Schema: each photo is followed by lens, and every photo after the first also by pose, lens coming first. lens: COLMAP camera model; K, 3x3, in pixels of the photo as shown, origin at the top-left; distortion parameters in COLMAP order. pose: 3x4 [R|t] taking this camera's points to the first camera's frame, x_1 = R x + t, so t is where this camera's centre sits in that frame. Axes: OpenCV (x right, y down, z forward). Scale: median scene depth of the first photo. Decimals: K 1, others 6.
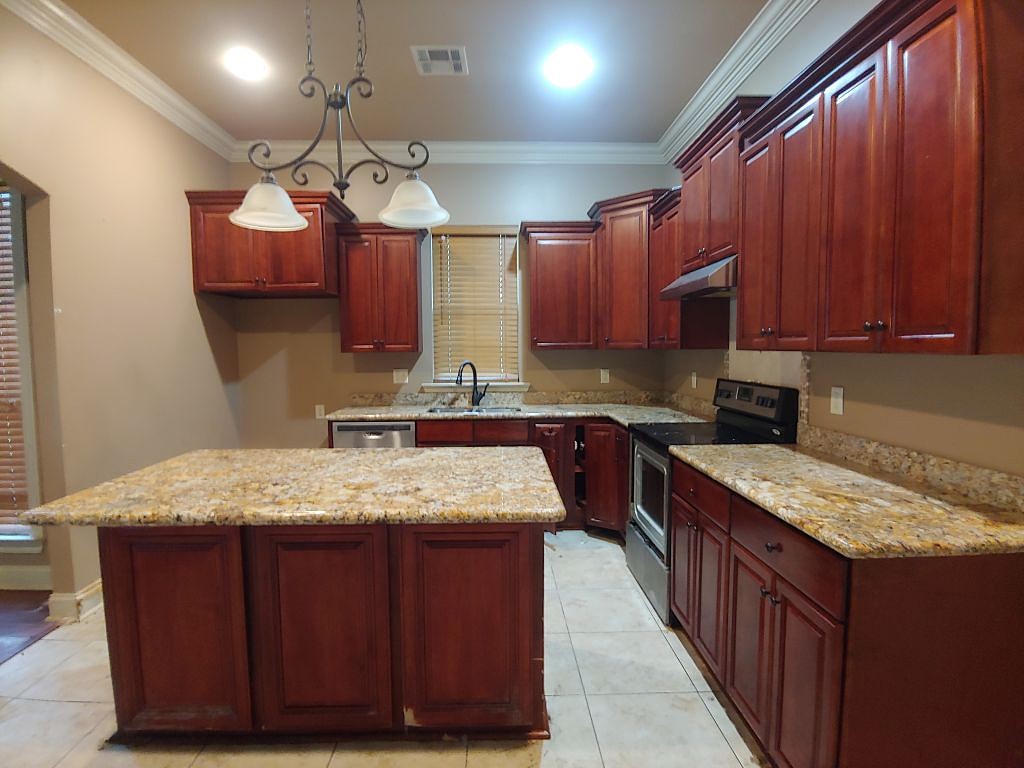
lens RADIAL K [[513.3, 0, 512.0], [0, 513.3, 384.0], [0, 0, 1]] dist [-0.001223, -0.000620]
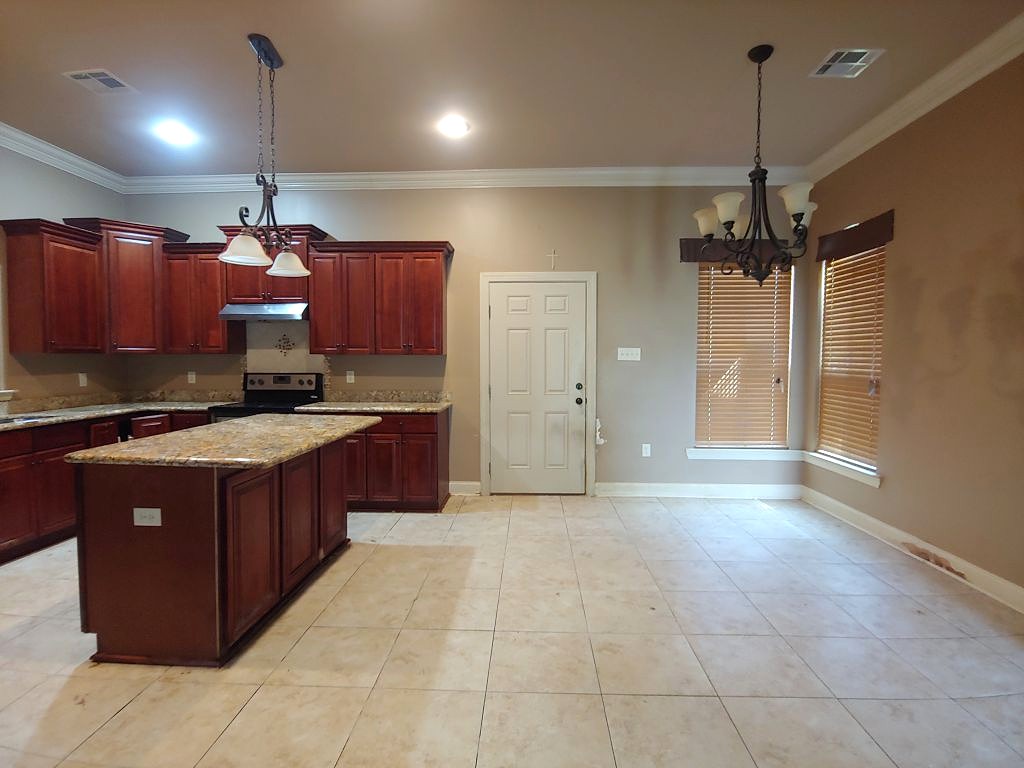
lens RADIAL K [[513.3, 0, 512.0], [0, 513.3, 384.0], [0, 0, 1]] dist [-0.001223, -0.000620]
pose [[0.091785, -0.052413, 0.994398, -1.080599], [0.066841, 0.996686, 0.046364, 0.004886], [-0.993533, 0.062211, 0.094985, 0.060750]]
